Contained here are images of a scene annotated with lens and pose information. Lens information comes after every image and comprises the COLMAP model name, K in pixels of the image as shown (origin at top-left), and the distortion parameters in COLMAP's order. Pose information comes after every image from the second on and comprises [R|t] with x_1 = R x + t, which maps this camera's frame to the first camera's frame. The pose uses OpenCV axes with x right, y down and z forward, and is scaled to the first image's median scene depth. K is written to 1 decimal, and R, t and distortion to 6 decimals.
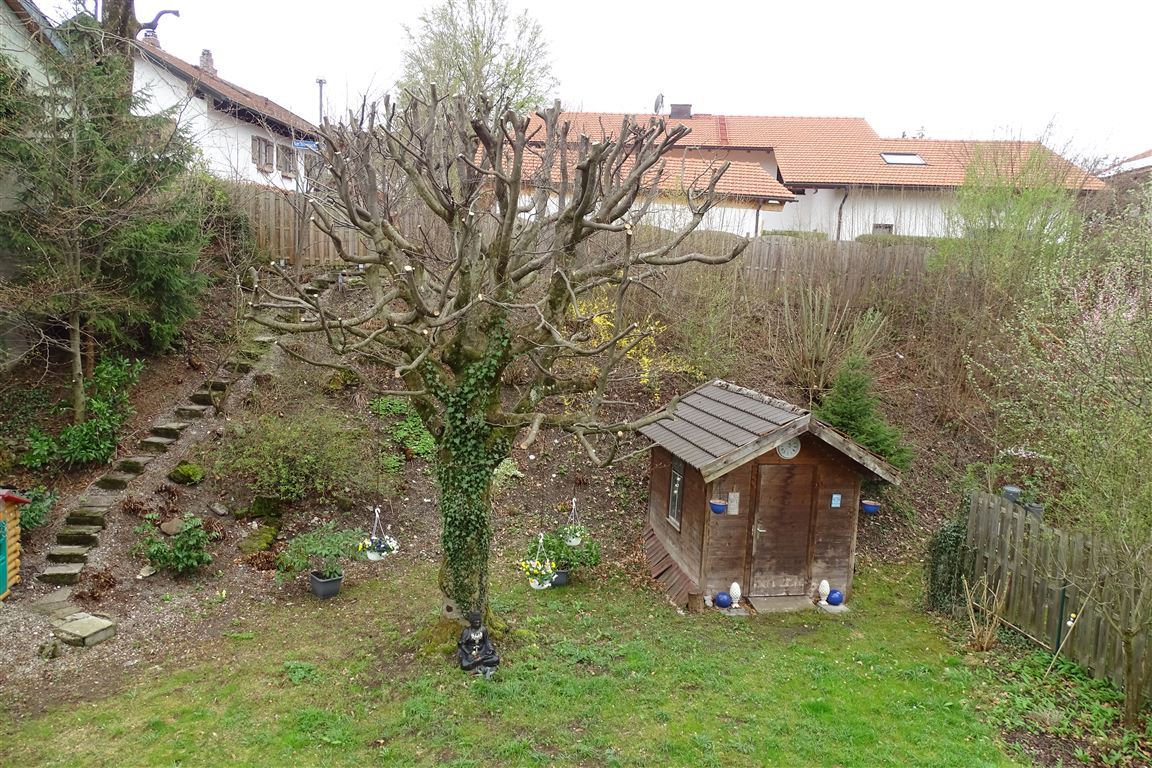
lens RADIAL K [[819.4, 0, 577.5], [0, 819.4, 377.0], [0, 0, 1]] dist [0.004325, -0.005438]
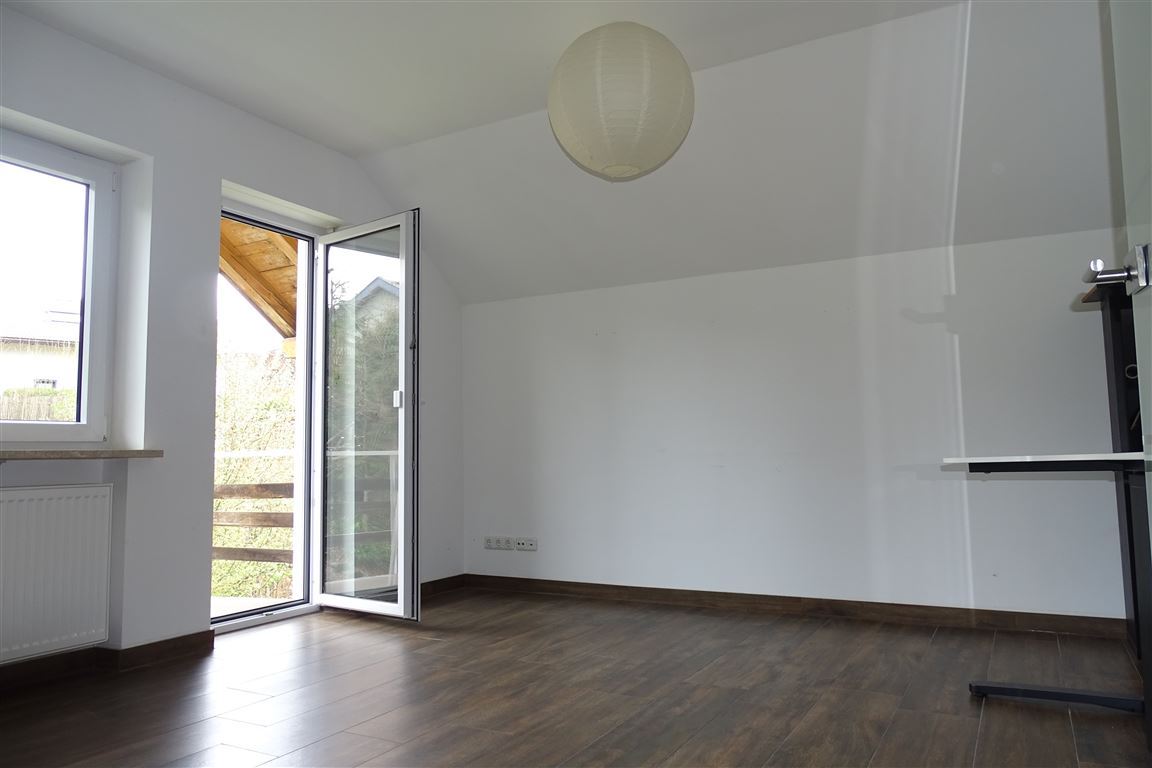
lens RADIAL K [[819.4, 0, 576.4], [0, 819.4, 383.4], [0, 0, 1]] dist [0.004325, -0.005438]
pose [[0.675225, 0.008975, 0.737557, 0.162137], [0.135613, 0.981370, -0.136094, 0.094939], [-0.725038, 0.191917, 0.661429, -0.286114]]
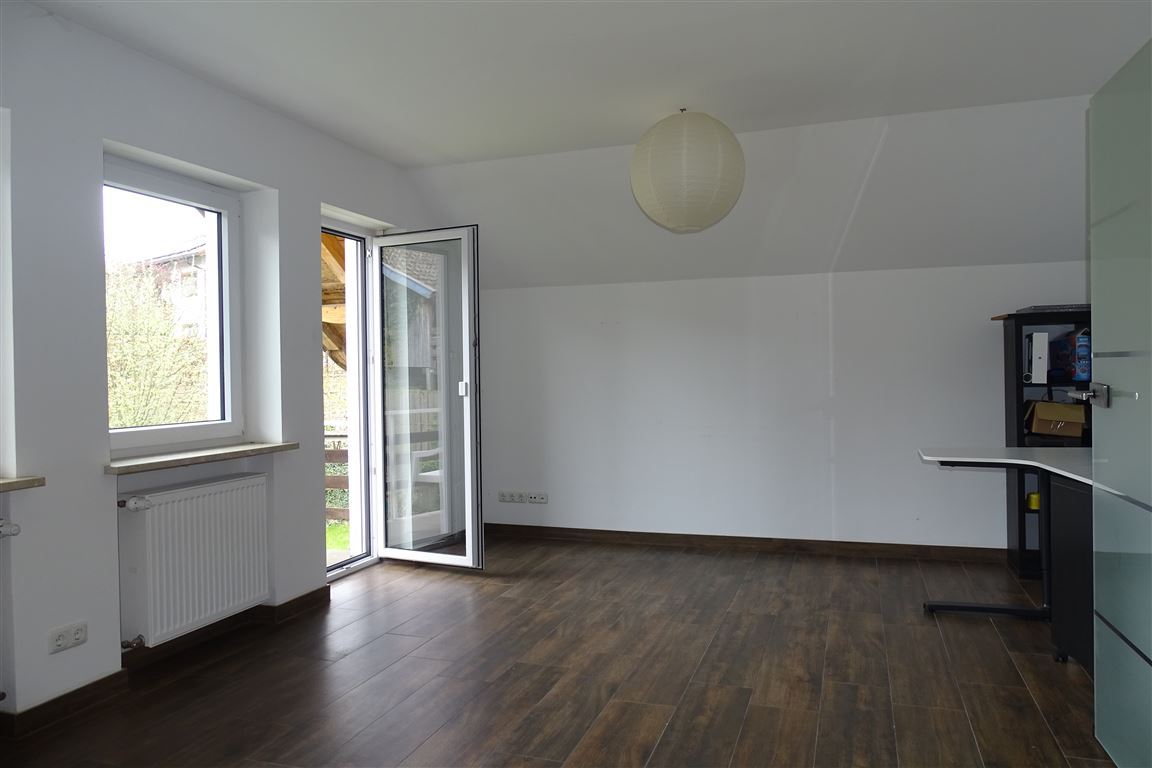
lens RADIAL K [[819.4, 0, 574.2], [0, 819.4, 378.3], [0, 0, 1]] dist [0.004325, -0.005438]
pose [[0.545079, -0.060984, 0.836164, 0.070089], [0.143079, 0.989486, -0.021104, 0.062192], [-0.826085, 0.131141, 0.548074, -0.276430]]
